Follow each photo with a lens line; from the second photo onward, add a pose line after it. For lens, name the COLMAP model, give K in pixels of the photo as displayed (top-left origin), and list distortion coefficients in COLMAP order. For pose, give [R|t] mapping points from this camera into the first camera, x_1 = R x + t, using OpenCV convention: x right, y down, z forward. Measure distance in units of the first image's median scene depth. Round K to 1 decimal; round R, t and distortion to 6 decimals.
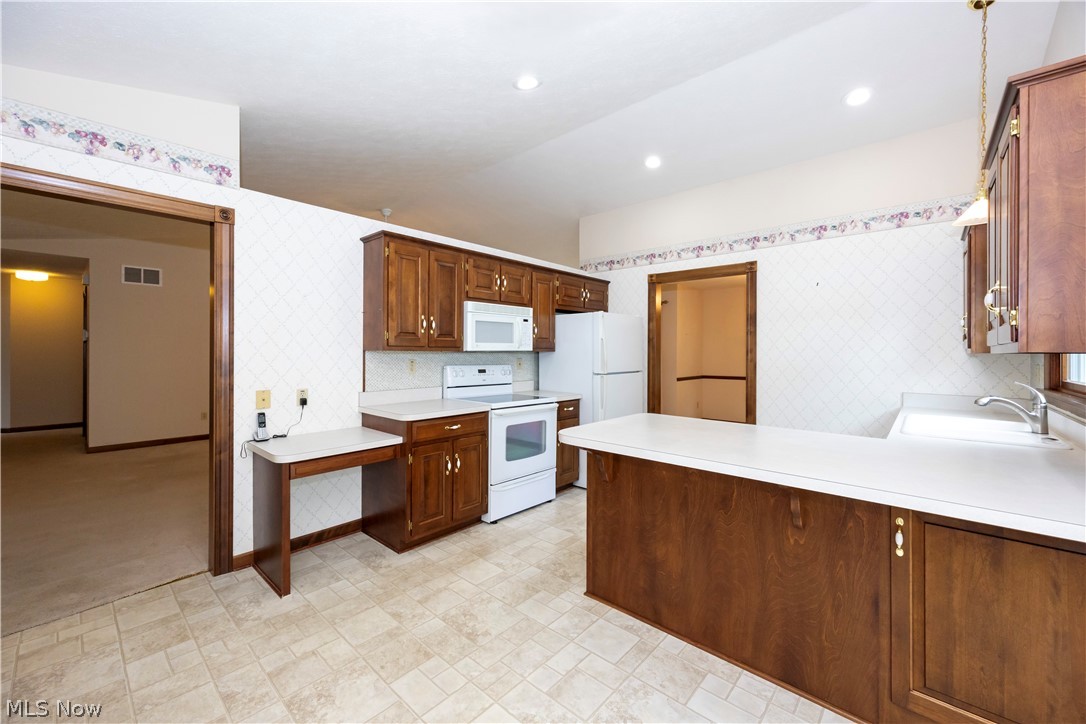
lens RADIAL K [[429.9, 0, 550.6], [0, 429.9, 351.4], [0, 0, 1]] dist [-0.000461, -0.000078]
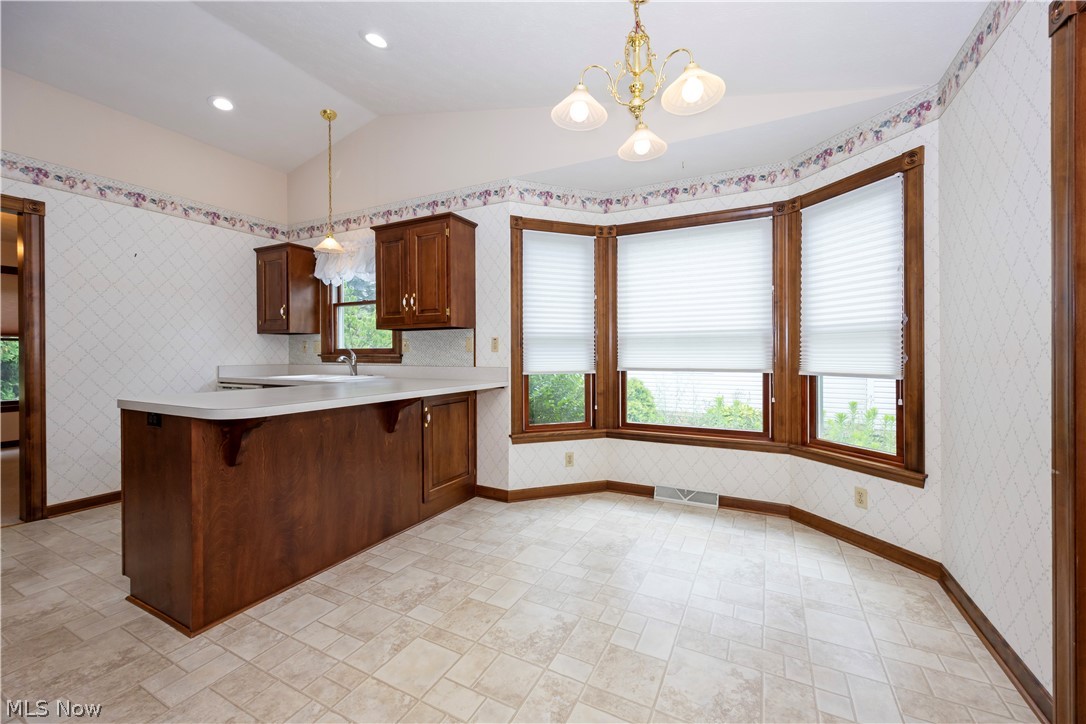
lens RADIAL K [[429.9, 0, 544.3], [0, 429.9, 356.7], [0, 0, 1]] dist [-0.000461, -0.000078]
pose [[-0.247252, -0.010468, 0.968895, -0.816235], [0.001160, 0.999938, 0.011100, 0.086027], [-0.968951, 0.003869, -0.247224, 0.633453]]
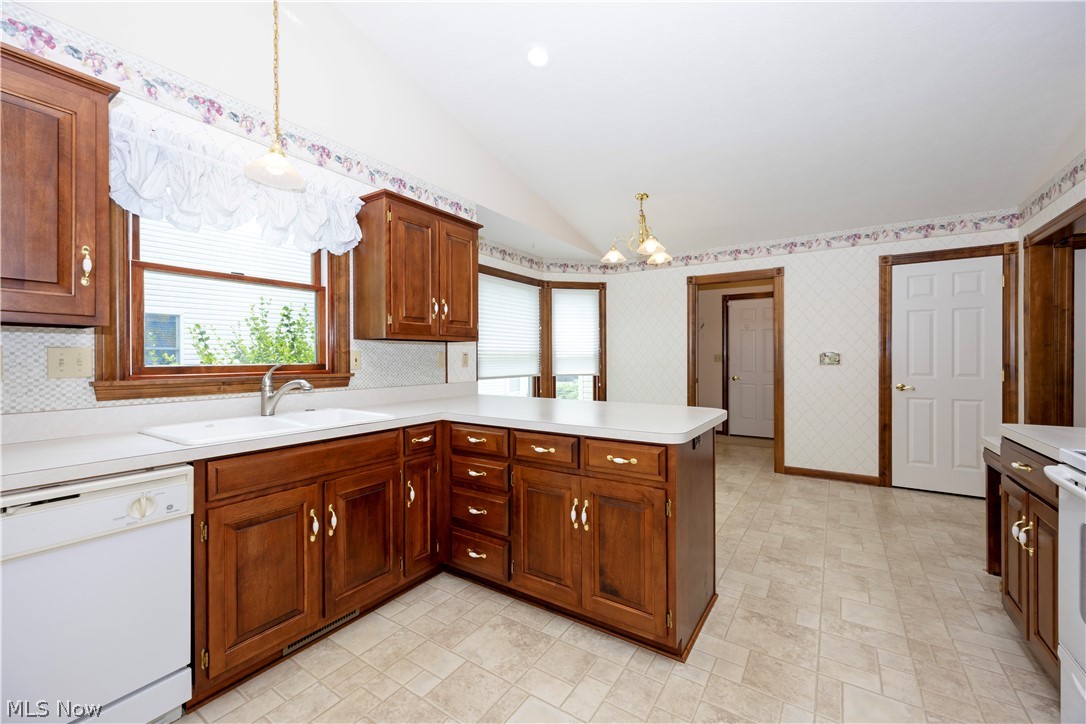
lens RADIAL K [[429.9, 0, 544.8], [0, 429.9, 360.6], [0, 0, 1]] dist [-0.000461, -0.000078]
pose [[-0.991938, -0.000366, -0.126727, 0.602608], [-0.000960, 0.999989, 0.004624, 0.055267], [0.126724, 0.004709, -0.991927, 1.983734]]
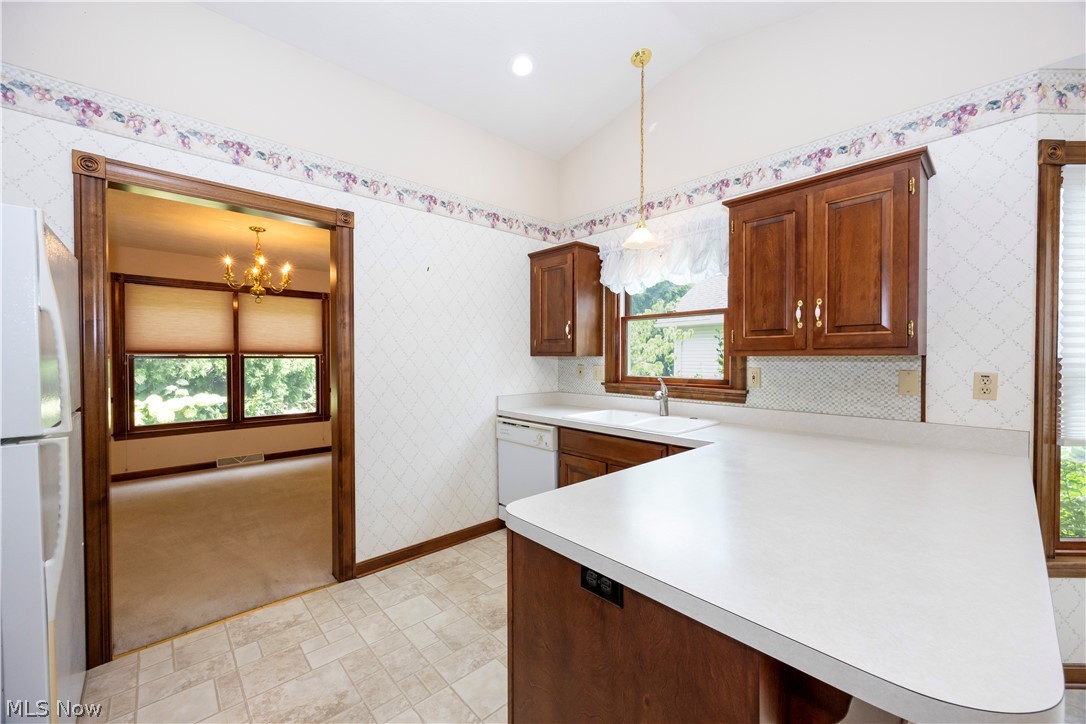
lens RADIAL K [[429.9, 0, 541.9], [0, 429.9, 365.9], [0, 0, 1]] dist [-0.000461, -0.000078]
pose [[0.114151, -0.022591, 0.993207, -0.226623], [-0.000477, 0.999740, 0.022794, 0.003410], [-0.993463, -0.003075, 0.114111, 1.174654]]
